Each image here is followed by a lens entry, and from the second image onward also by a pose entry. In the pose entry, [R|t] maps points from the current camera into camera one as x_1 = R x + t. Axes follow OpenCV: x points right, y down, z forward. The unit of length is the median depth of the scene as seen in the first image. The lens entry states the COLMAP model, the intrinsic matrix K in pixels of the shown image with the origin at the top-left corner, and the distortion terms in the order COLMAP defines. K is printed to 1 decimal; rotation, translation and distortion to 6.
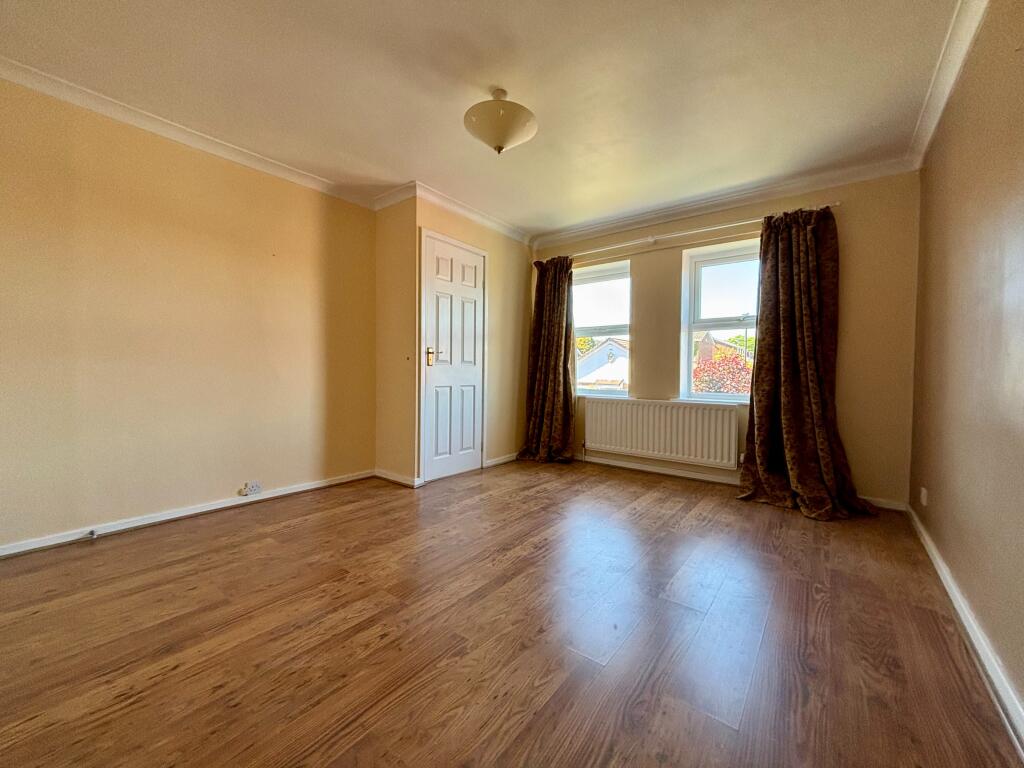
lens RADIAL K [[410.3, 0, 502.0], [0, 410.3, 391.1], [0, 0, 1]] dist [-0.001883, 0.002010]
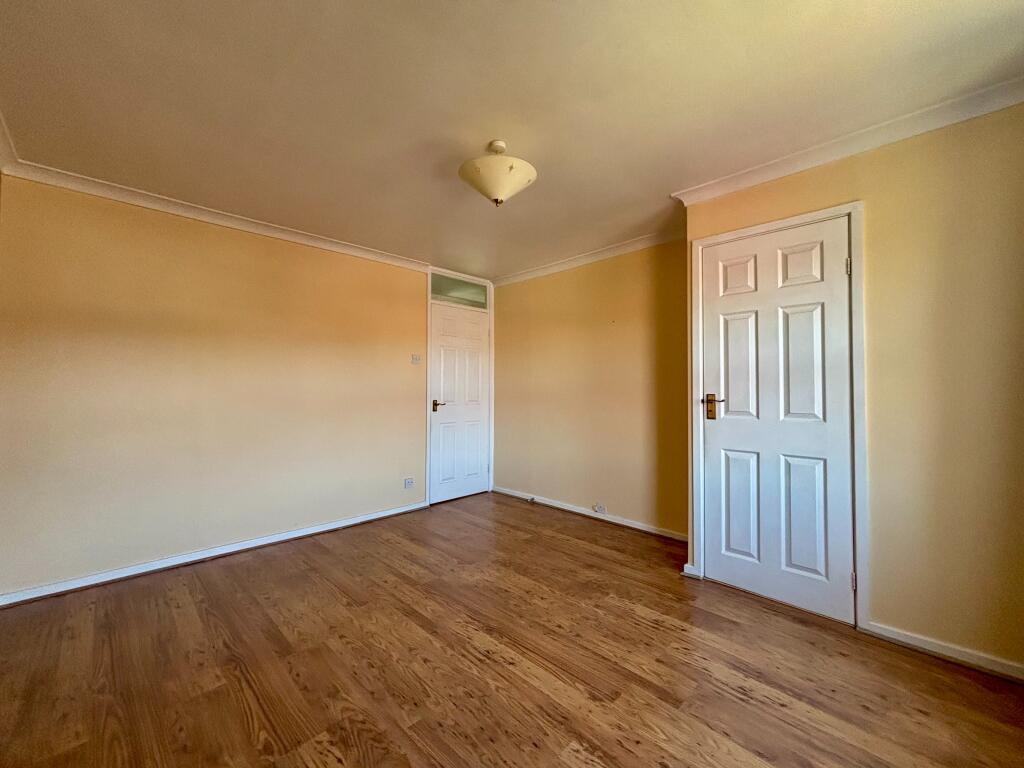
lens RADIAL K [[410.3, 0, 503.2], [0, 410.3, 374.0], [0, 0, 1]] dist [-0.001883, 0.002010]
pose [[-0.110248, -0.051847, -0.992551, 0.707029], [-0.060524, 0.997135, -0.045364, -0.098975], [0.992060, 0.055072, -0.113070, 0.853312]]
